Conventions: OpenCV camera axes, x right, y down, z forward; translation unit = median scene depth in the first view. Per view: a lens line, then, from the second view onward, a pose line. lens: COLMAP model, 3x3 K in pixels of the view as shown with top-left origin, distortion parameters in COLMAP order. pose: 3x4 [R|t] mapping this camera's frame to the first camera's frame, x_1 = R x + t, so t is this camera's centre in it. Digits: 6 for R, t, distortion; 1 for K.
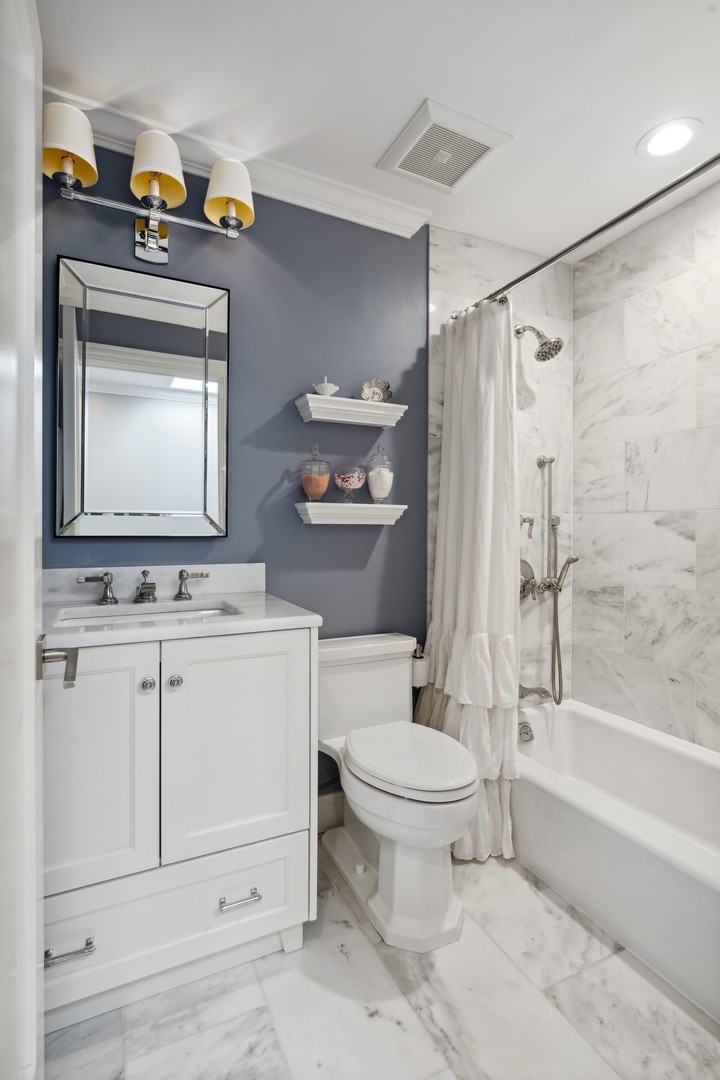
lens RADIAL K [[518.0, 0, 359.0], [0, 518.0, 533.0], [0, 0, 1]] dist [-0.017045, 0.006669]
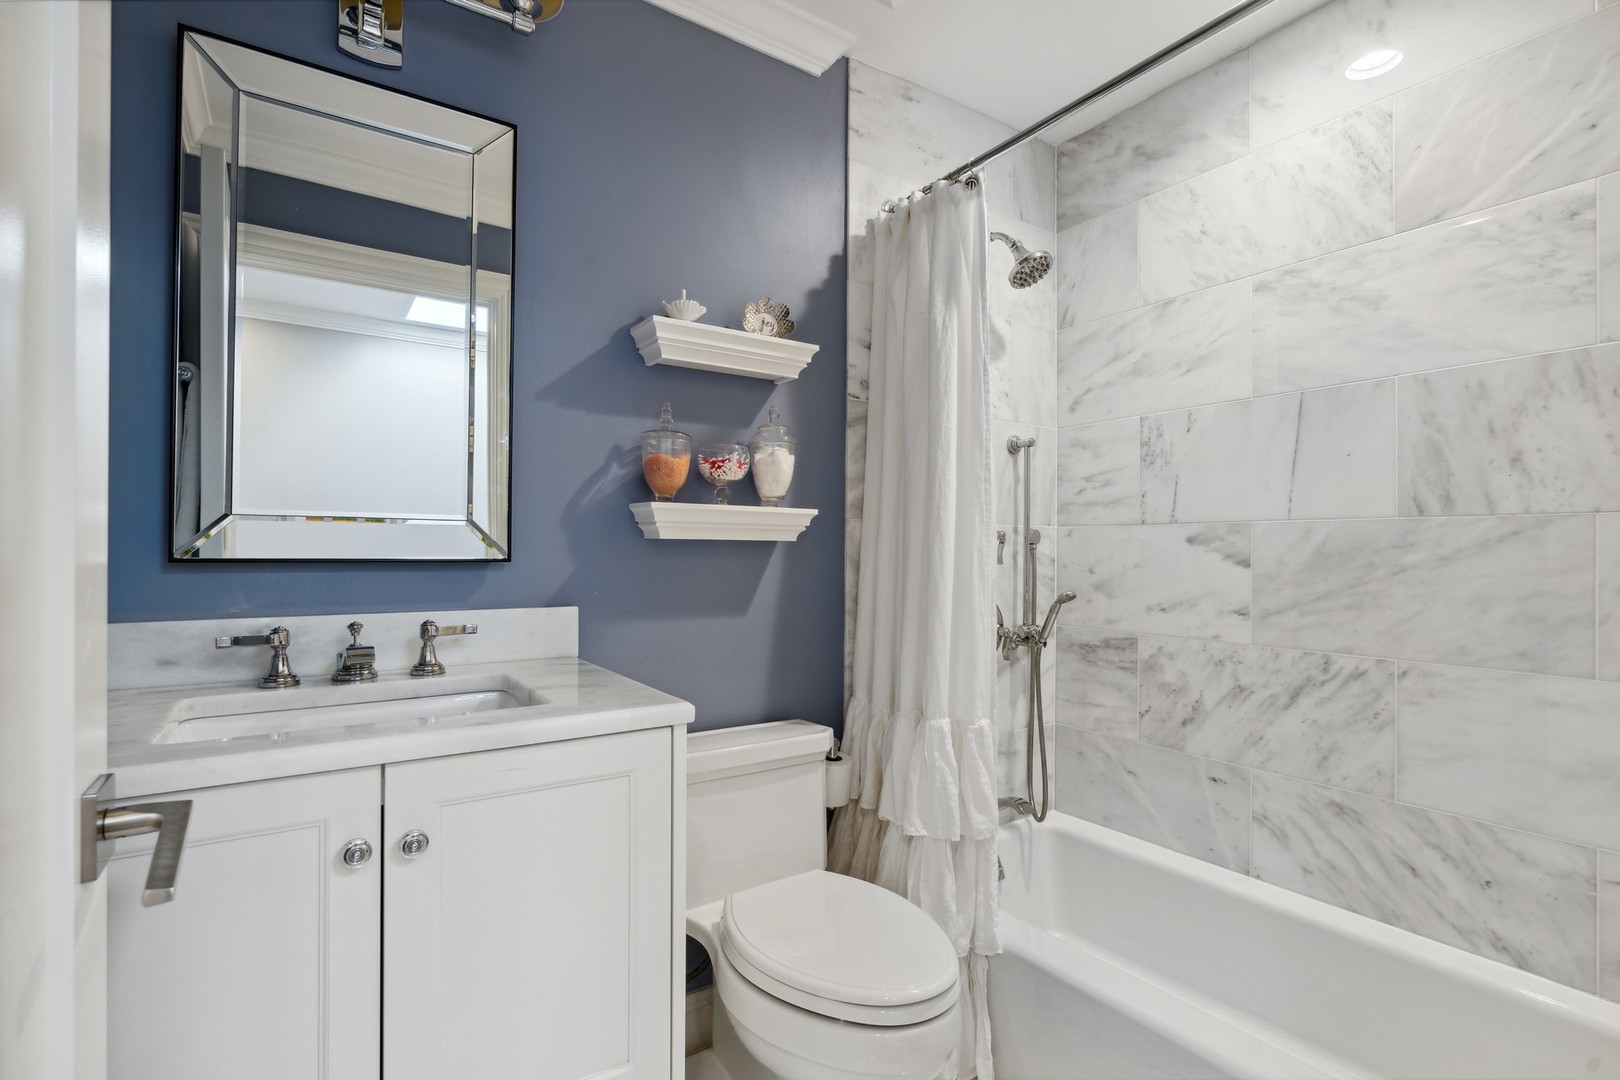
lens RADIAL K [[777.0, 0, 811.2], [0, 777.0, 553.0], [0, 0, 1]] dist [-0.017045, 0.006669]
pose [[0.991101, 0.002312, 0.133092, -0.035312], [-0.001781, 0.999990, -0.004105, 0.001488], [-0.133100, 0.003832, 0.991095, 0.098096]]
